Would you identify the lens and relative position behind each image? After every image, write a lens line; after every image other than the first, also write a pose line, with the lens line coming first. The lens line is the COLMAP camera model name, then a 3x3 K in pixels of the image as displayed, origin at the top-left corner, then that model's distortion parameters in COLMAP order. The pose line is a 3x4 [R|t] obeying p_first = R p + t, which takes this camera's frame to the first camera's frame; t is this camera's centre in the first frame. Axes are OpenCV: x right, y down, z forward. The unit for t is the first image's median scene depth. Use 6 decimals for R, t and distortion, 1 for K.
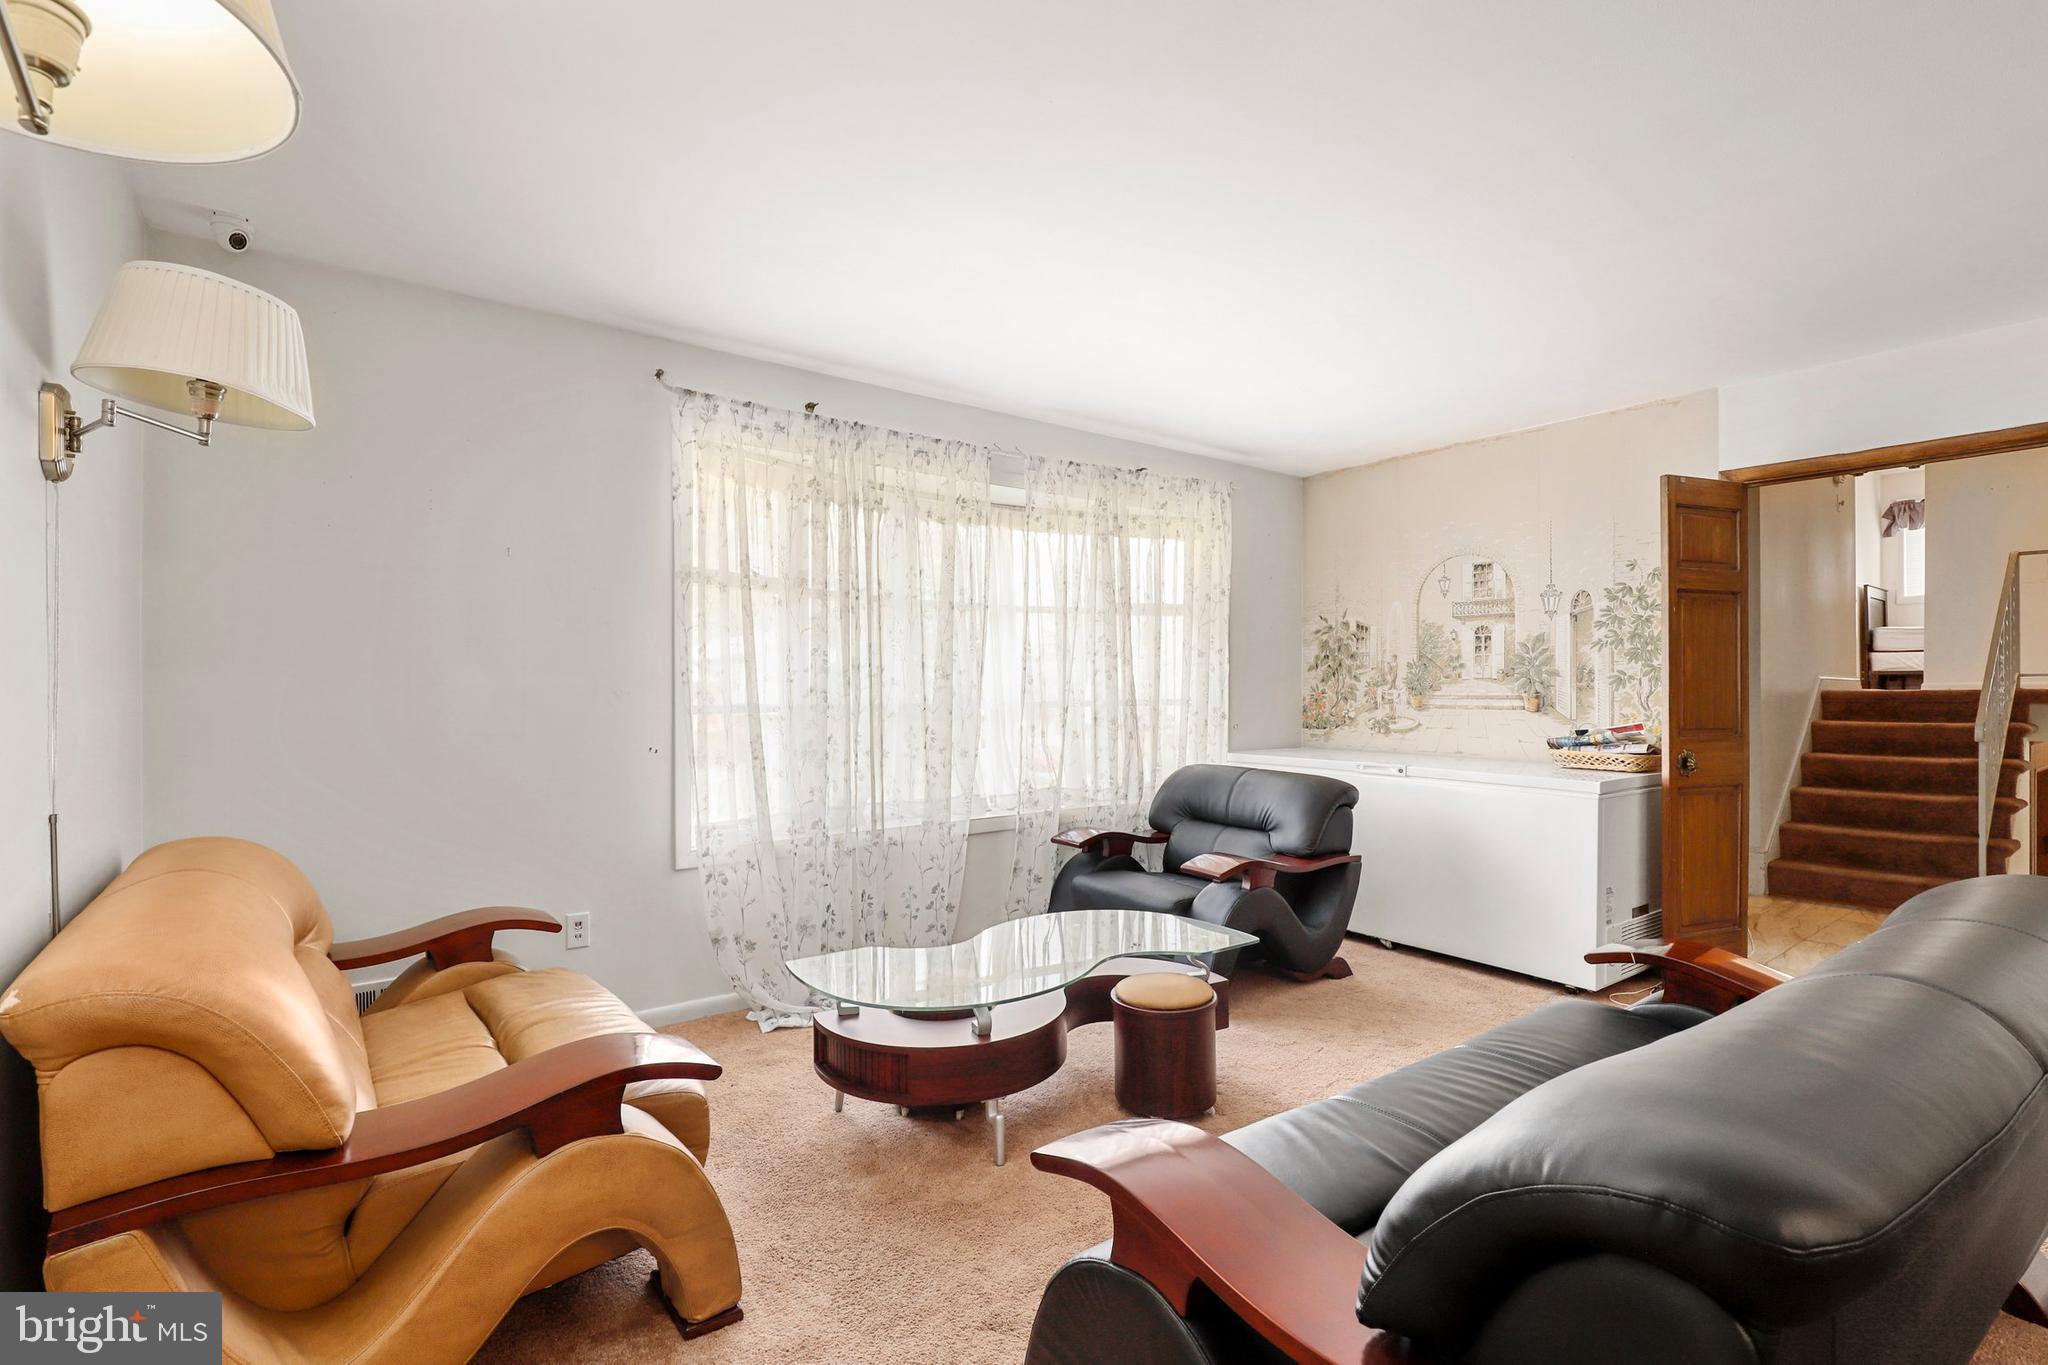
lens RADIAL K [[942.7, 0, 1032.7], [0, 942.7, 700.7], [0, 0, 1]] dist [-0.016241, 0.000586]
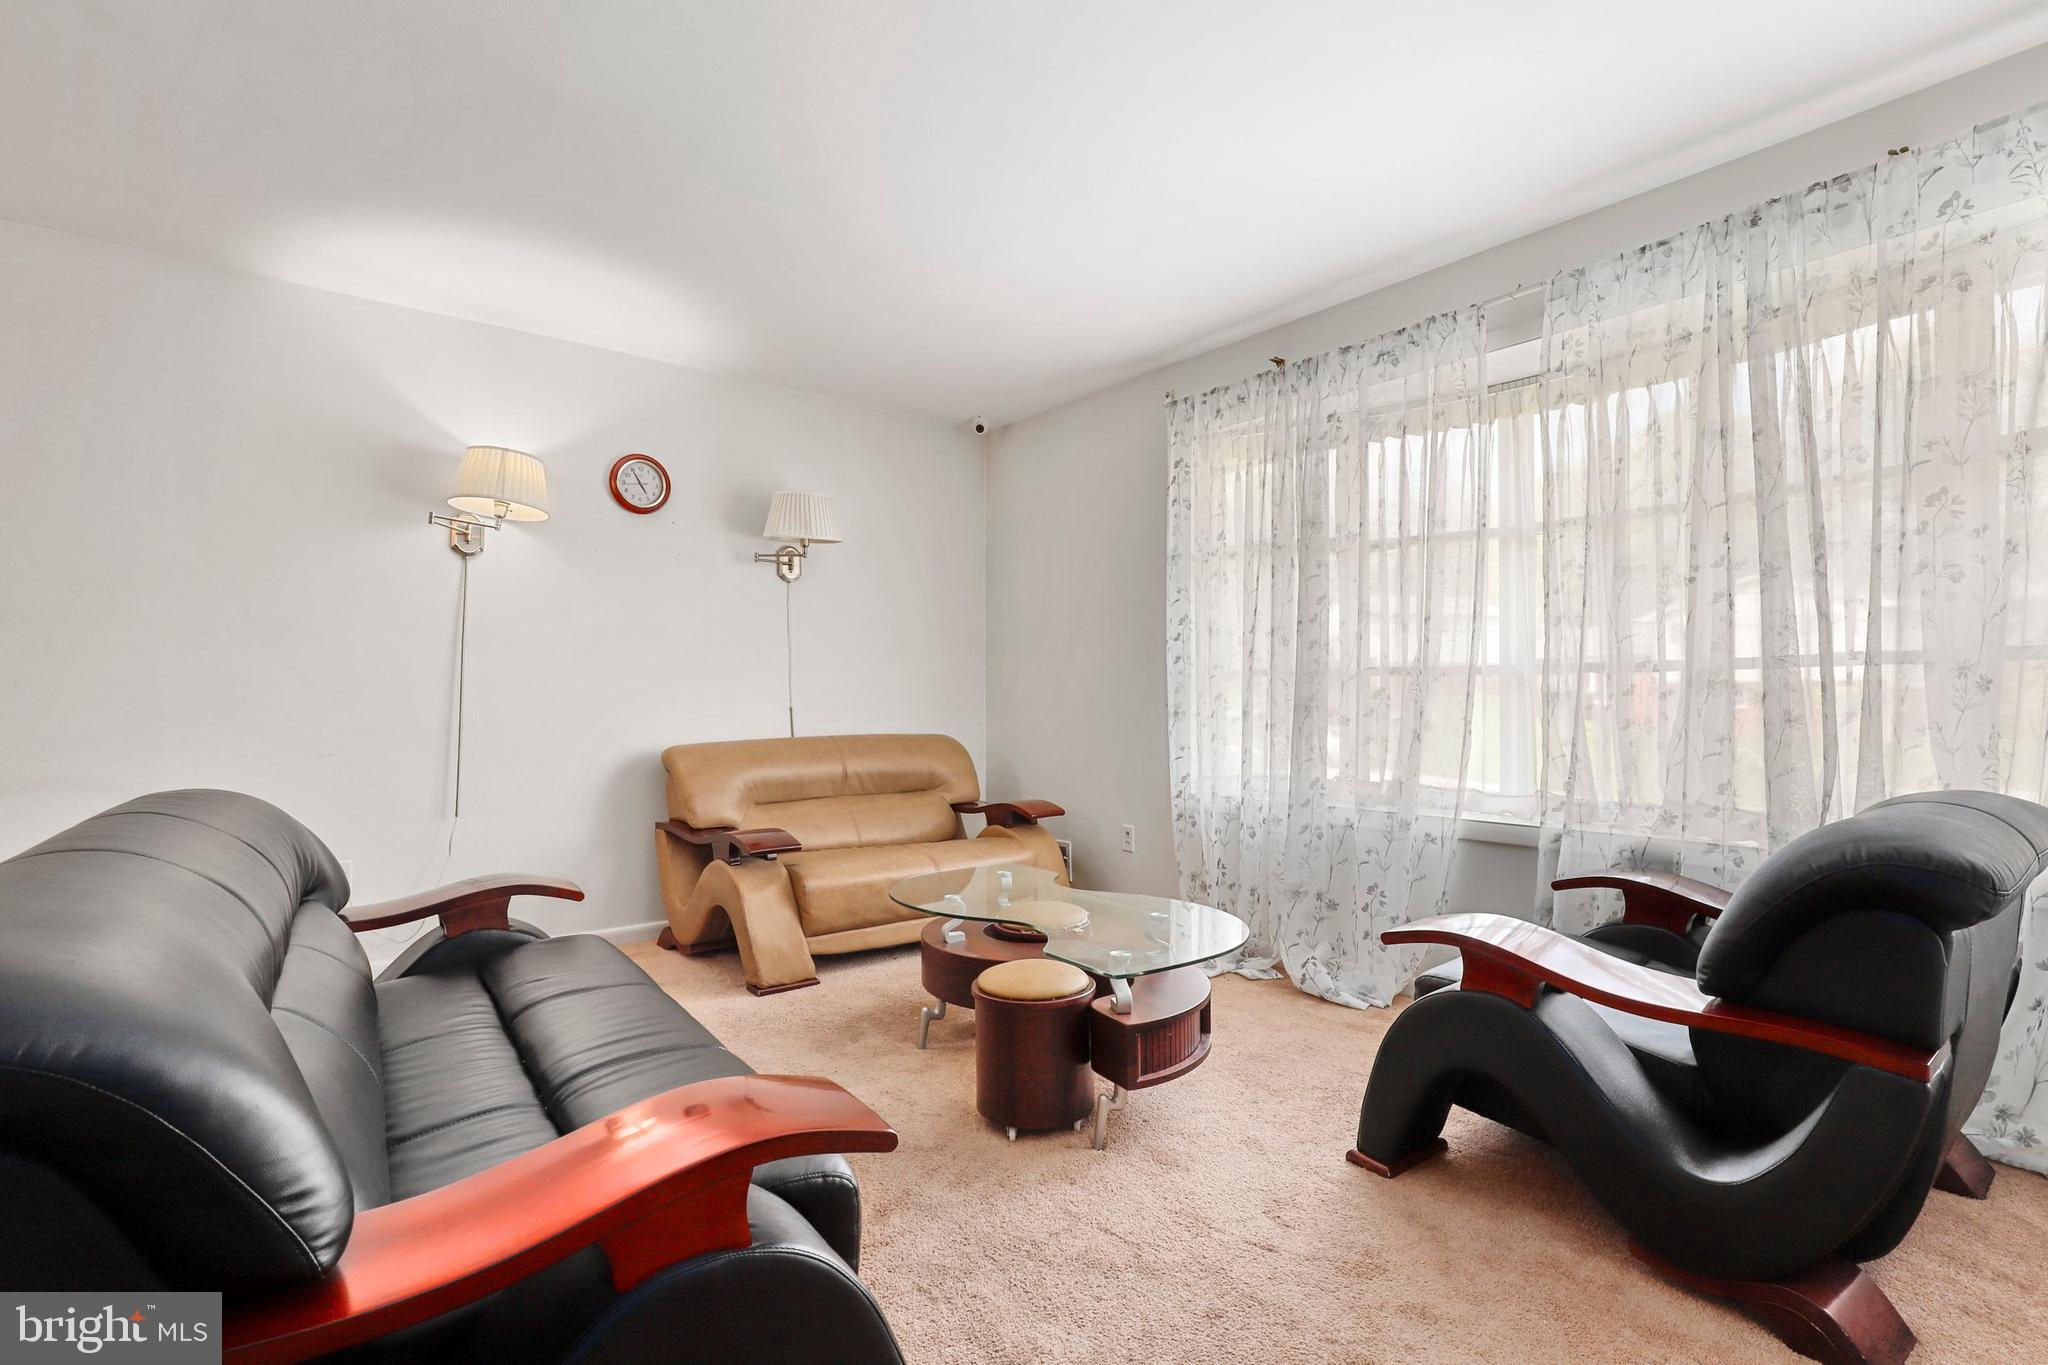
lens RADIAL K [[933.1, 0, 1033.2], [0, 933.1, 692.6], [0, 0, 1]] dist [-0.029744, 0.010076]
pose [[0.004912, 0.020847, -0.999771, 0.649636], [0.005443, 0.999767, 0.020873, 0.007312], [0.999973, -0.005545, 0.004797, 0.658438]]
